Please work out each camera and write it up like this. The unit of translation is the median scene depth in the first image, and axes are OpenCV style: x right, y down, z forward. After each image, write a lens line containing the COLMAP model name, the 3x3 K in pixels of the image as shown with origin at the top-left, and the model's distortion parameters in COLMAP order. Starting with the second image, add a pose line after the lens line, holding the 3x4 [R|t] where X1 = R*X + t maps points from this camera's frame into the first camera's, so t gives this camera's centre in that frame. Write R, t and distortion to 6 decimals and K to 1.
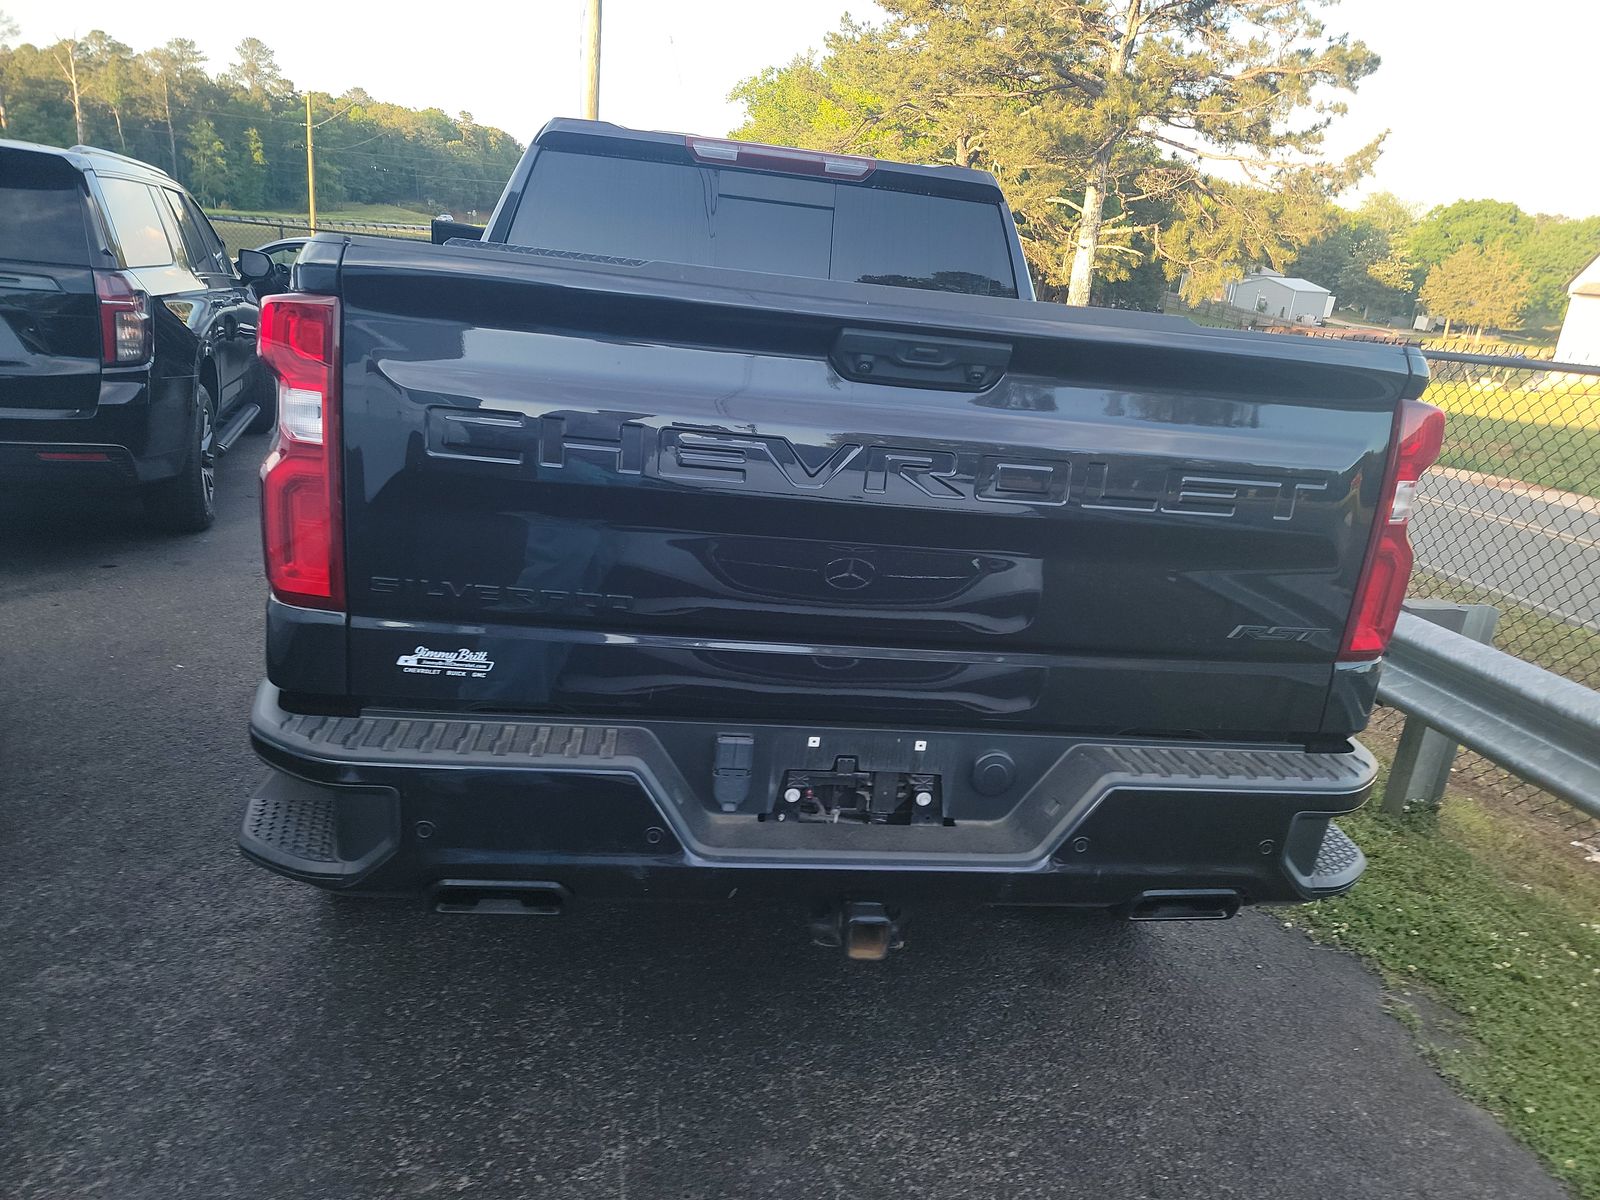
lens RADIAL K [[1134.2, 0, 800.0], [0, 1134.2, 600.0], [0, 0, 1]] dist [0.013408, 0.003480]
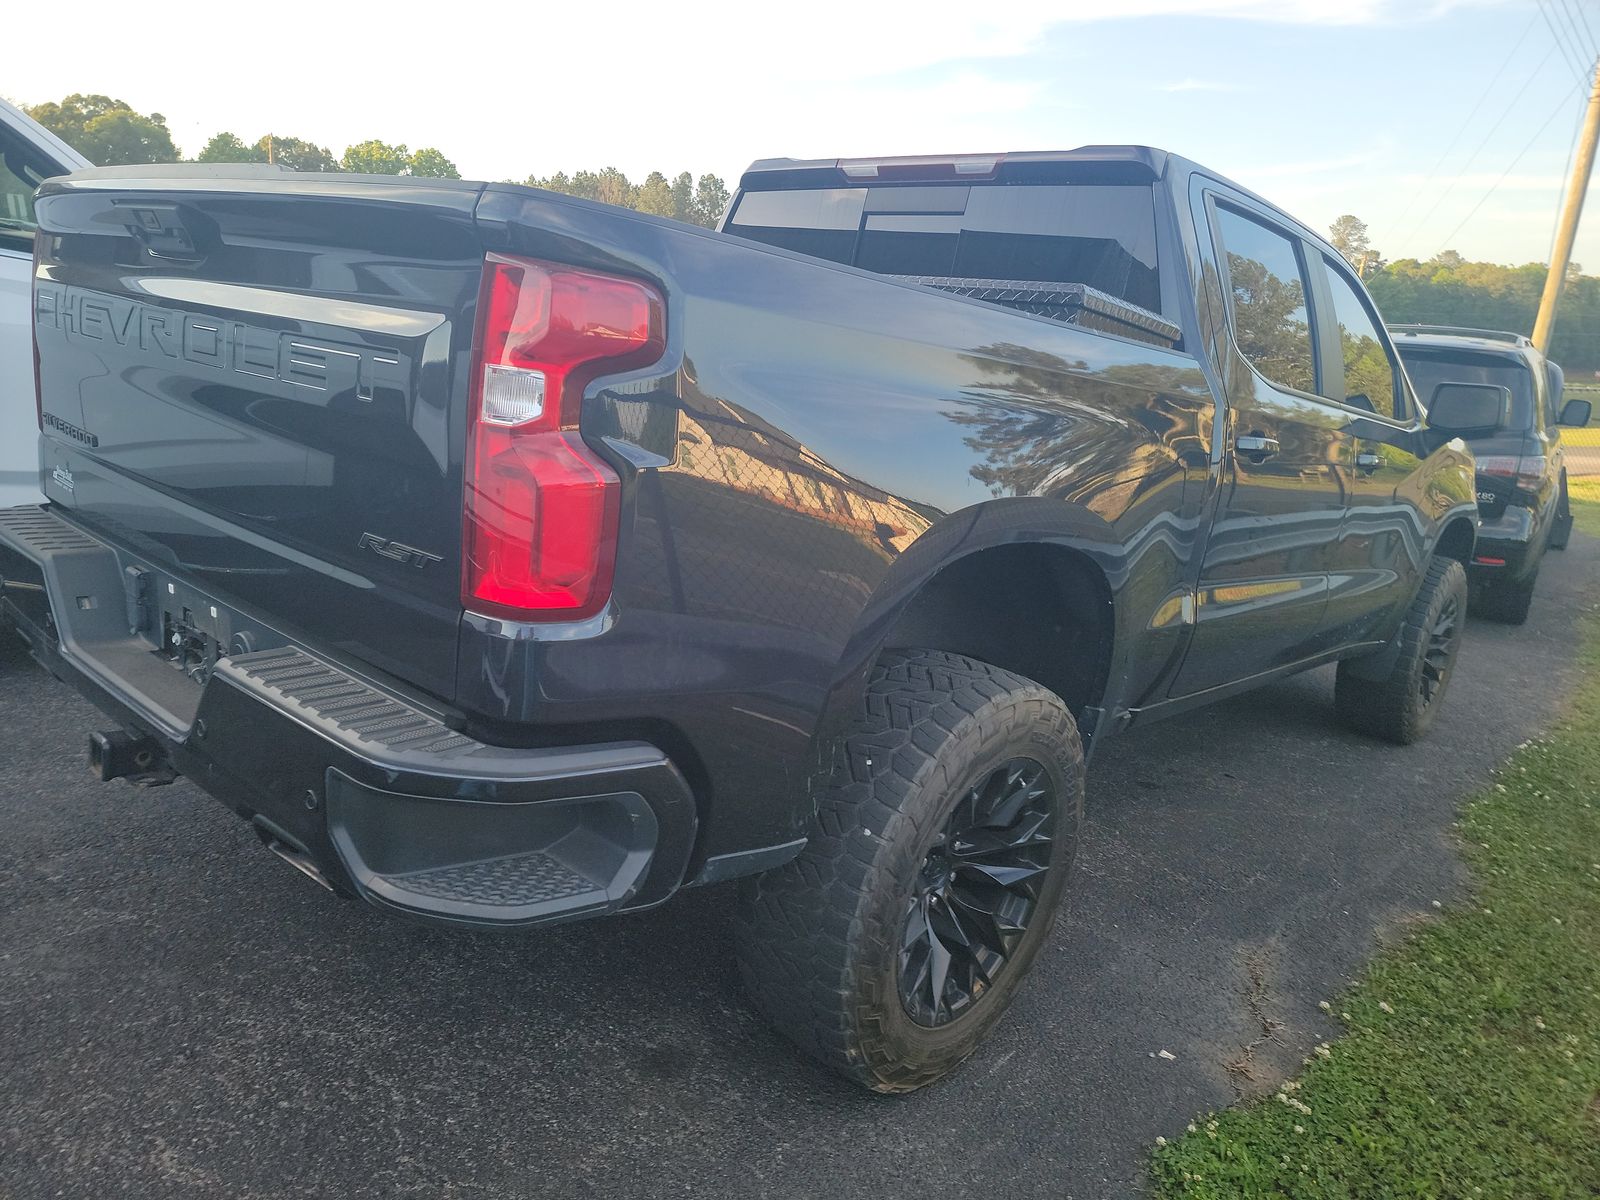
lens RADIAL K [[1134.2, 0, 800.0], [0, 1134.2, 600.0], [0, 0, 1]] dist [0.013408, 0.003480]
pose [[0.626628, 0.130698, -0.768281, 0.100532], [-0.239140, 0.970523, -0.029946, 0.001631], [0.741721, 0.202491, 0.639412, 0.057874]]
